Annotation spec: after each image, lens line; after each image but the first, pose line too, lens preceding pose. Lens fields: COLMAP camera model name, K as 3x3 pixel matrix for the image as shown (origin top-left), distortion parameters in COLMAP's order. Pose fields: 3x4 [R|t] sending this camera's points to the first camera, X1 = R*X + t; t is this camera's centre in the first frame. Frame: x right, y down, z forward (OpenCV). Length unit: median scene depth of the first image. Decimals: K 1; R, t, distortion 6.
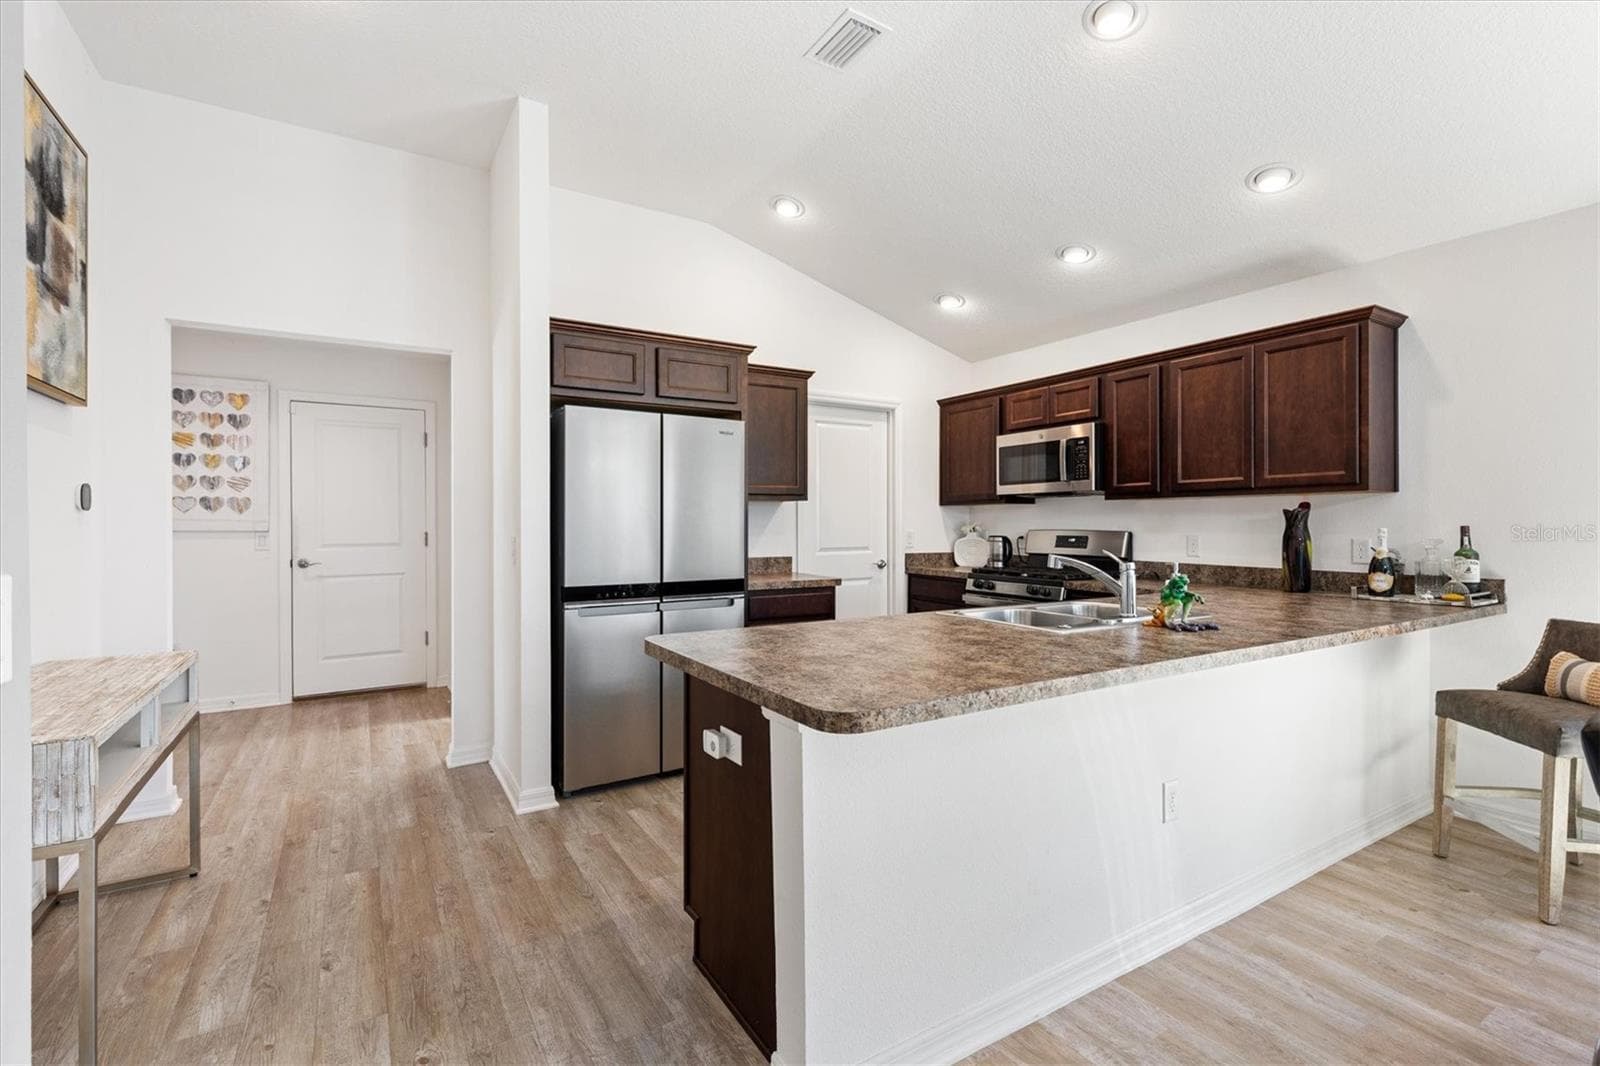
lens RADIAL K [[712.8, 0, 807.5], [0, 712.8, 530.0], [0, 0, 1]] dist [0.007296, -0.000878]
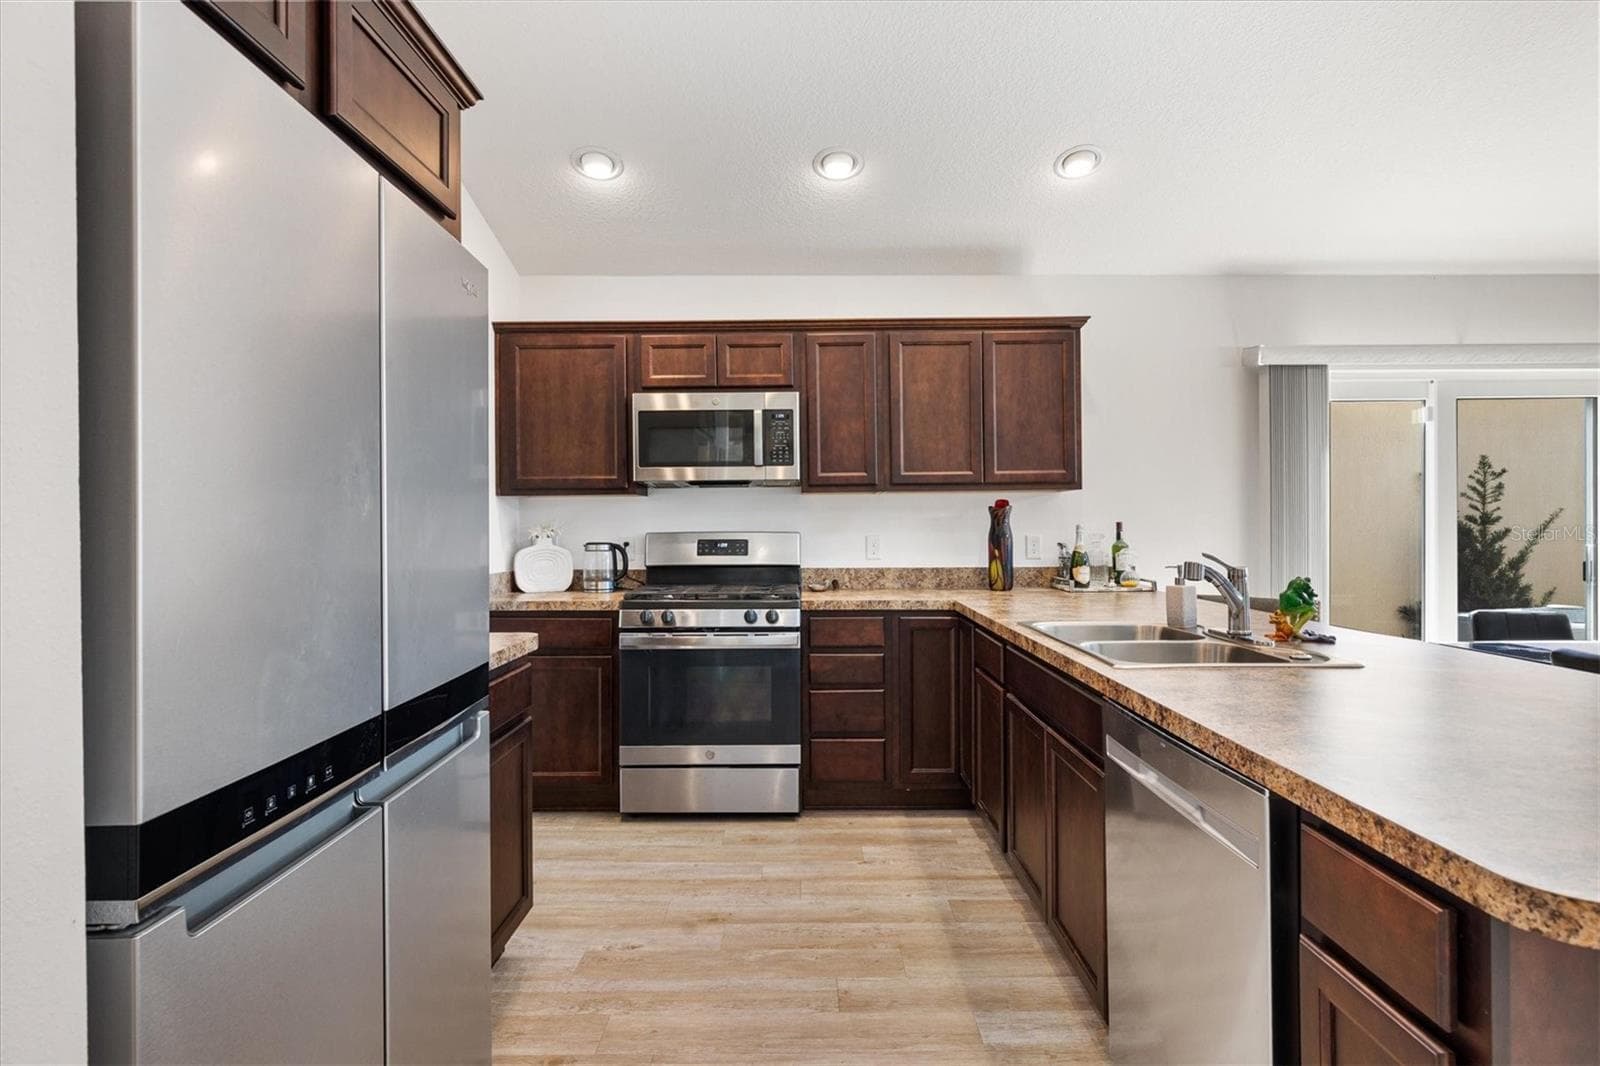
lens RADIAL K [[798.9, 0, 804.7], [0, 798.9, 524.2], [0, 0, 1]] dist [0.000947, 0.000005]
pose [[0.523522, -0.004224, 0.852001, -0.375033], [0.015923, 0.999862, -0.004827, -0.003230], [-0.851863, 0.016094, 0.523517, 0.608354]]
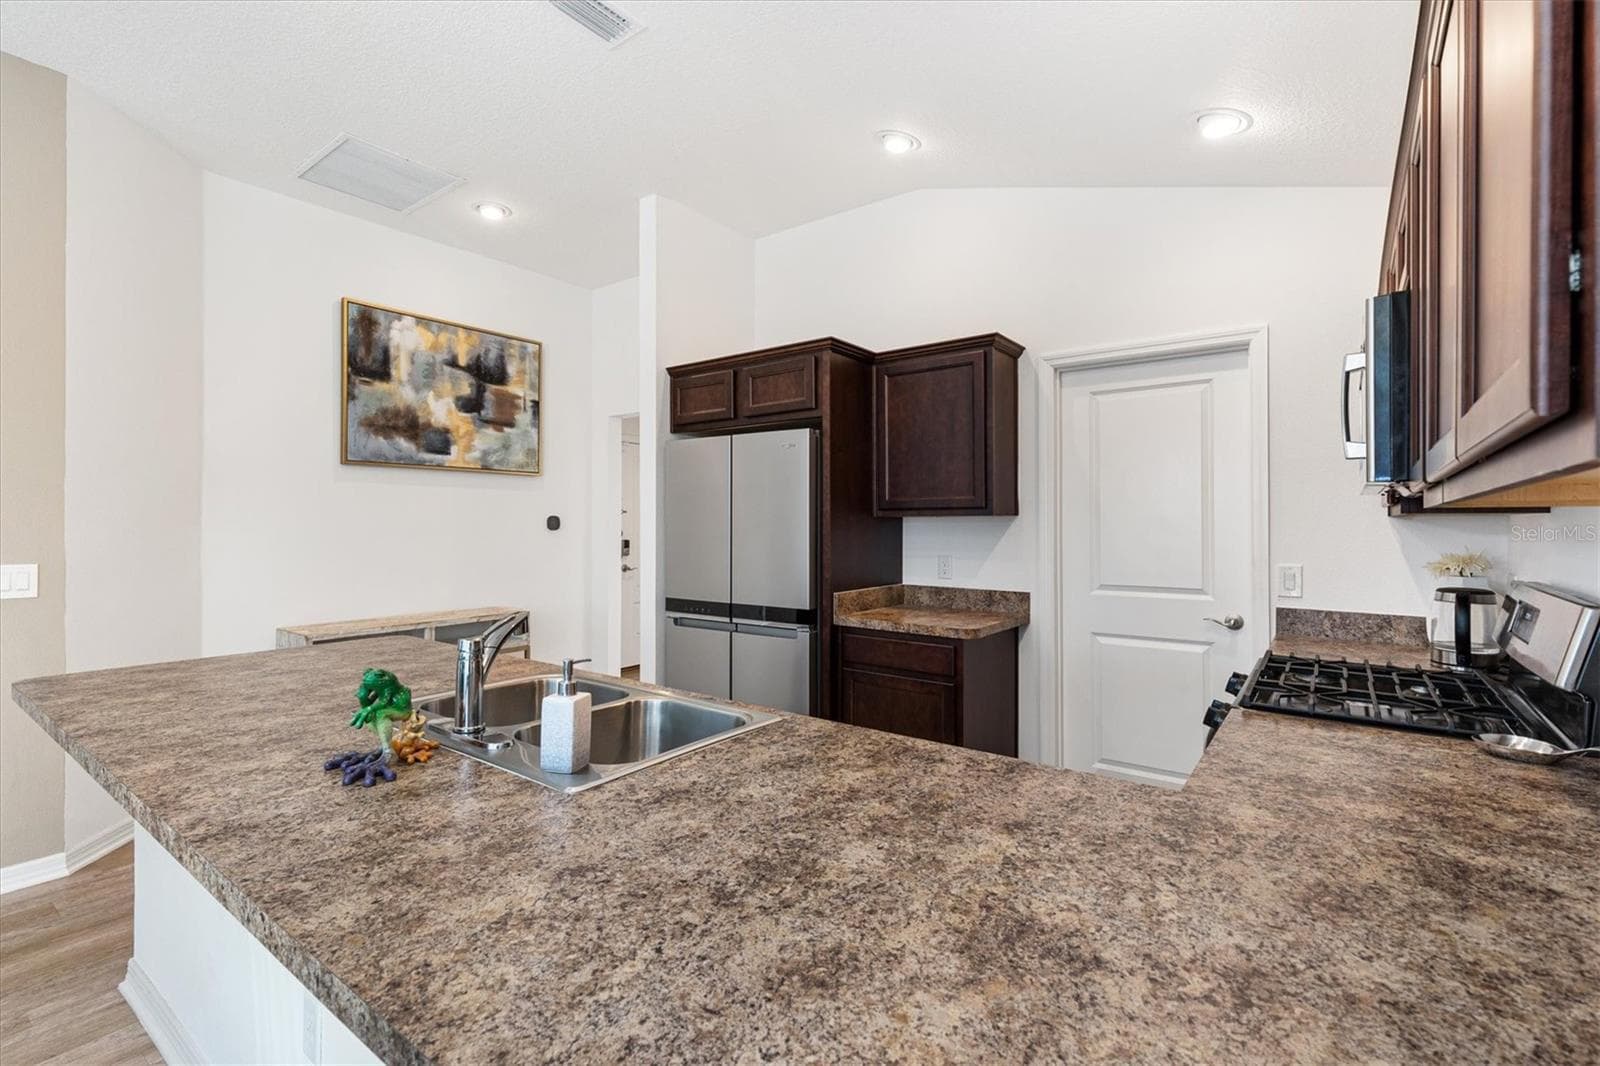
lens RADIAL K [[712.8, 0, 809.8], [0, 712.8, 534.3], [0, 0, 1]] dist [0.007296, -0.000878]
pose [[0.370747, 0.014483, -0.928621, 0.708243], [-0.014039, 0.999852, 0.009989, -0.031901], [0.928628, 0.009333, 0.370896, 0.670780]]
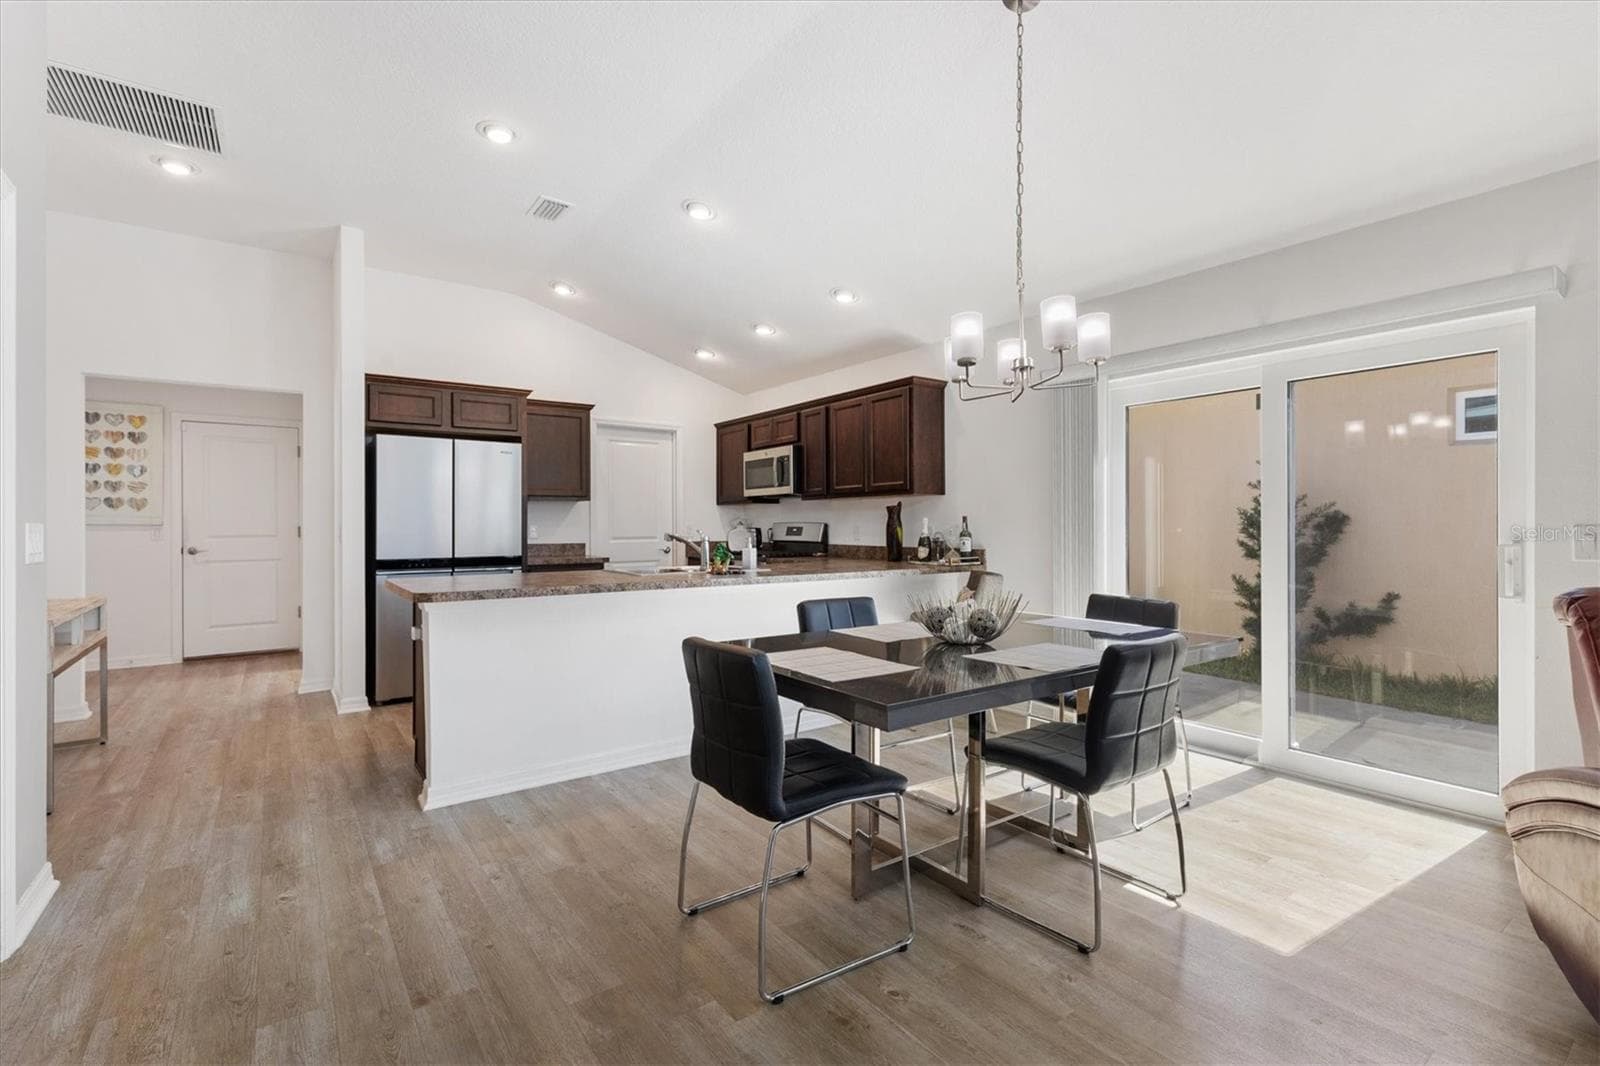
lens RADIAL K [[712.8, 0, 804.9], [0, 712.8, 528.3], [0, 0, 1]] dist [0.007296, -0.000878]
pose [[0.997130, -0.002059, 0.075679, 0.358989], [0.002507, 0.999980, -0.005817, 0.023436], [-0.075665, 0.005990, 0.997115, -0.441534]]
